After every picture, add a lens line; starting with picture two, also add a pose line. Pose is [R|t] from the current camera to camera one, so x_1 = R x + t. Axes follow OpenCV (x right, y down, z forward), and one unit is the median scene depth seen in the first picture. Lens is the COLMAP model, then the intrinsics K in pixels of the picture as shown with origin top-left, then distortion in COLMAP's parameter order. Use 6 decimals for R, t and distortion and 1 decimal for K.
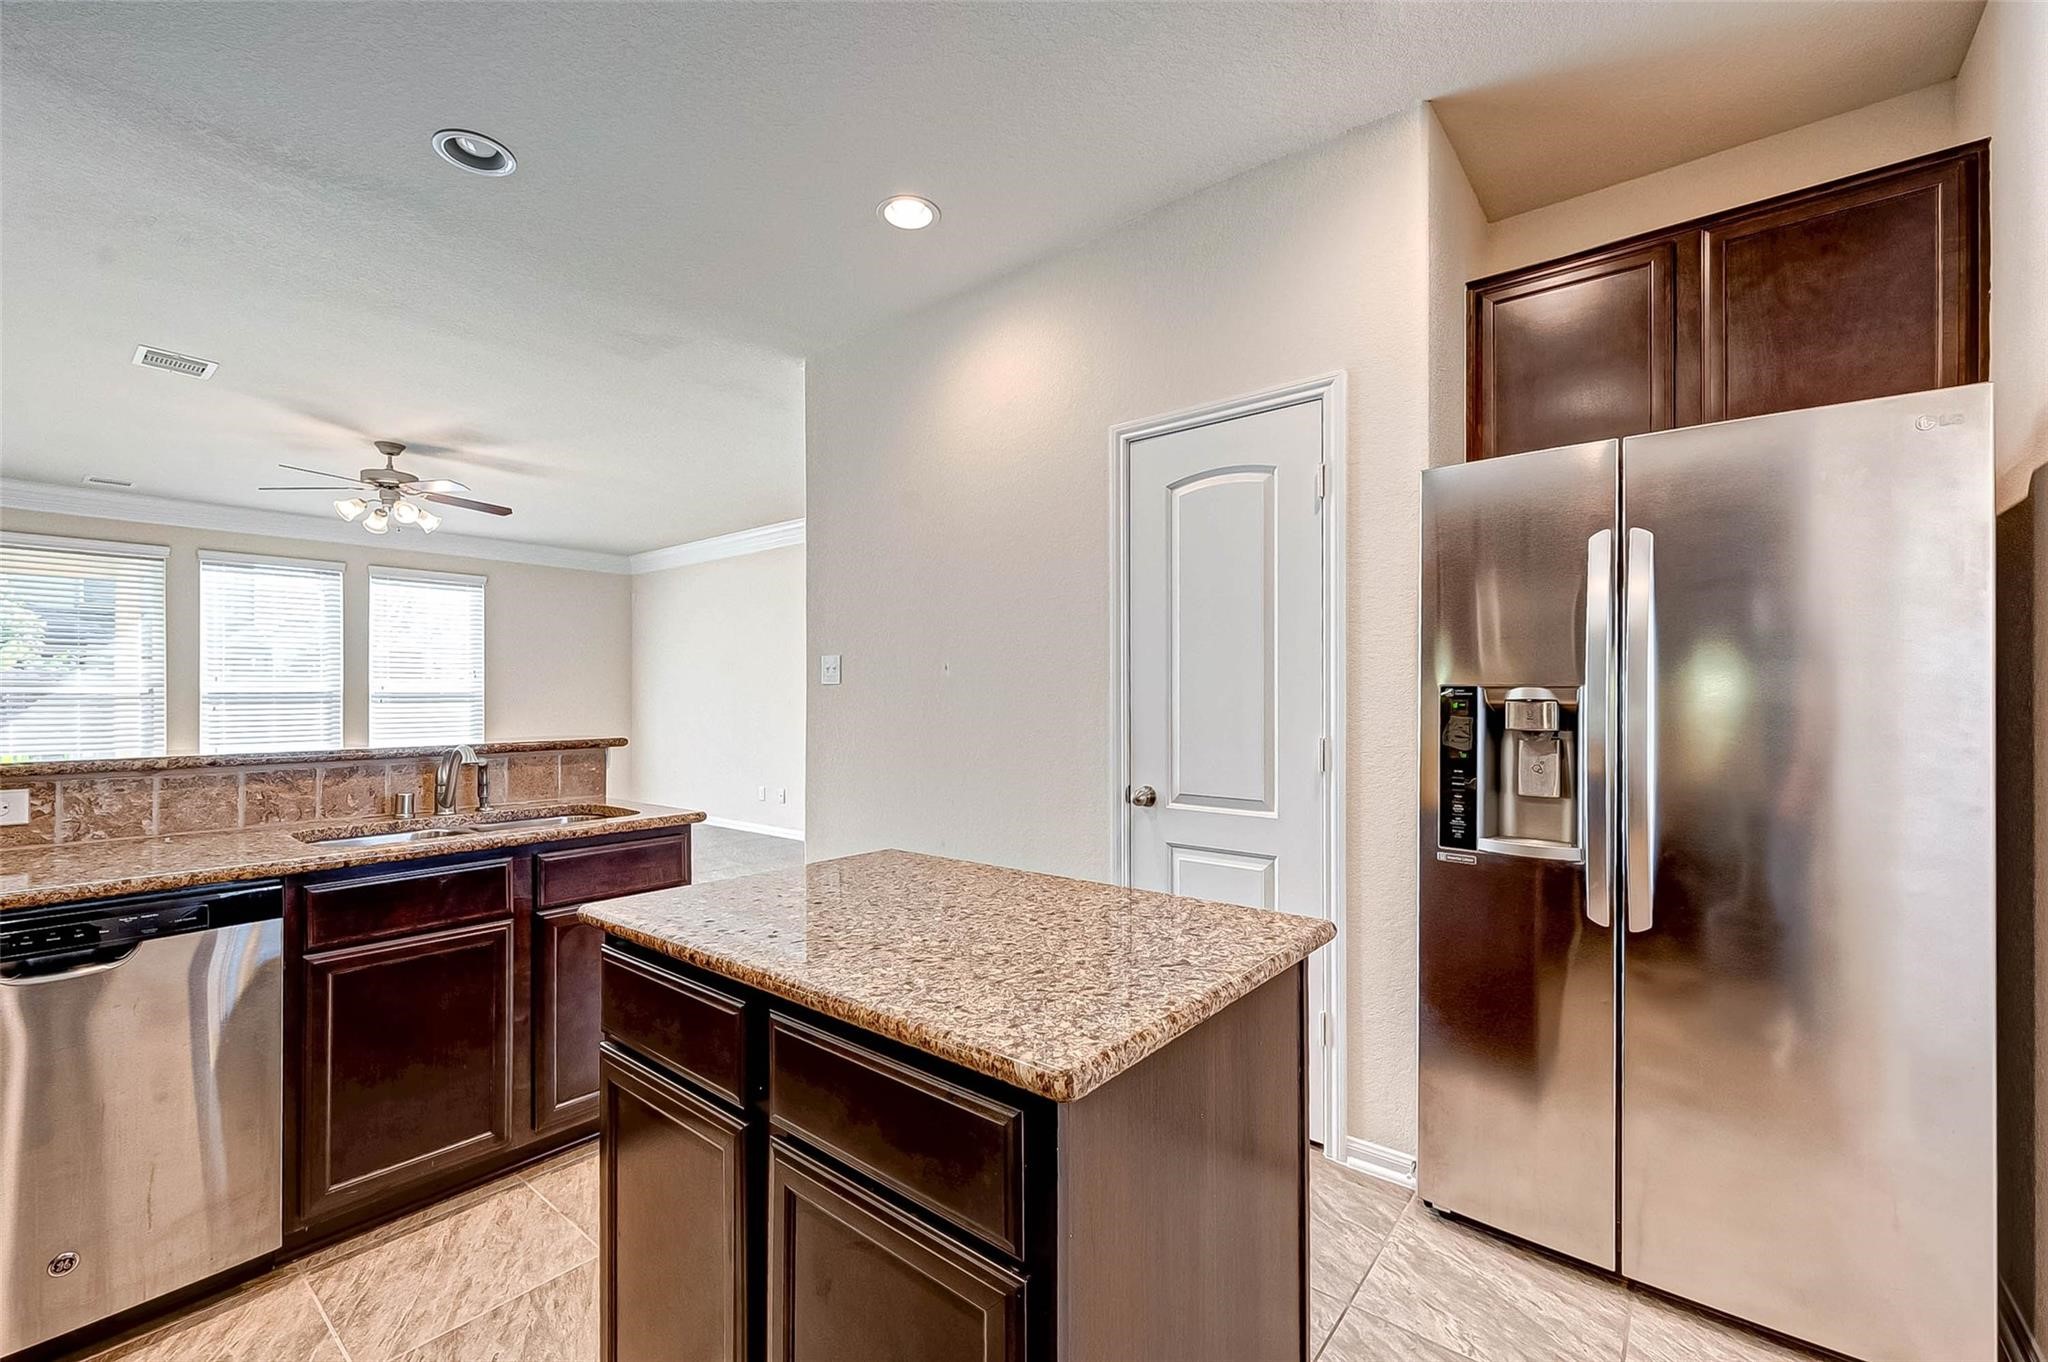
lens RADIAL K [[831.2, 0, 1040.9], [0, 831.2, 701.9], [0, 0, 1]] dist [0.000387, -0.001070]
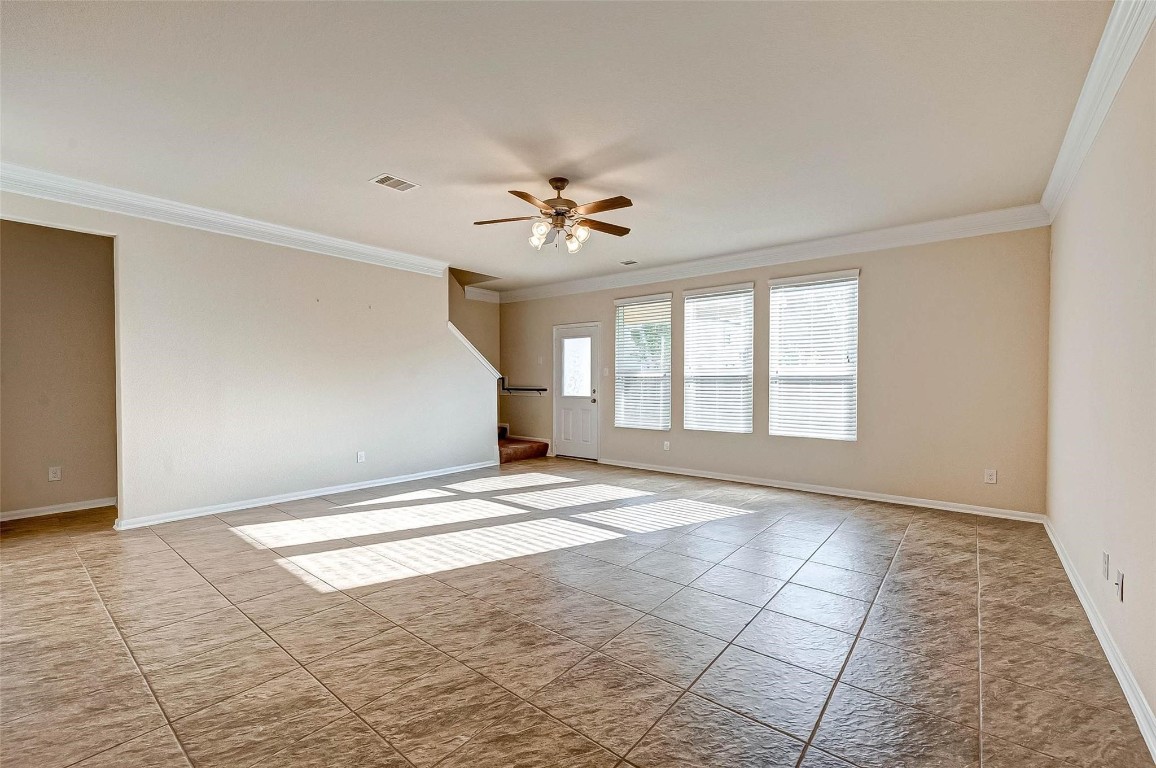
lens RADIAL K [[474.9, 0, 565.6], [0, 474.9, 385.6], [0, 0, 1]] dist [-0.002179, 0.000293]
pose [[-0.051409, 0.015052, -0.998564, -0.054762], [-0.011122, 0.999816, 0.015644, -0.006559], [0.998616, 0.011910, -0.051233, 1.049356]]
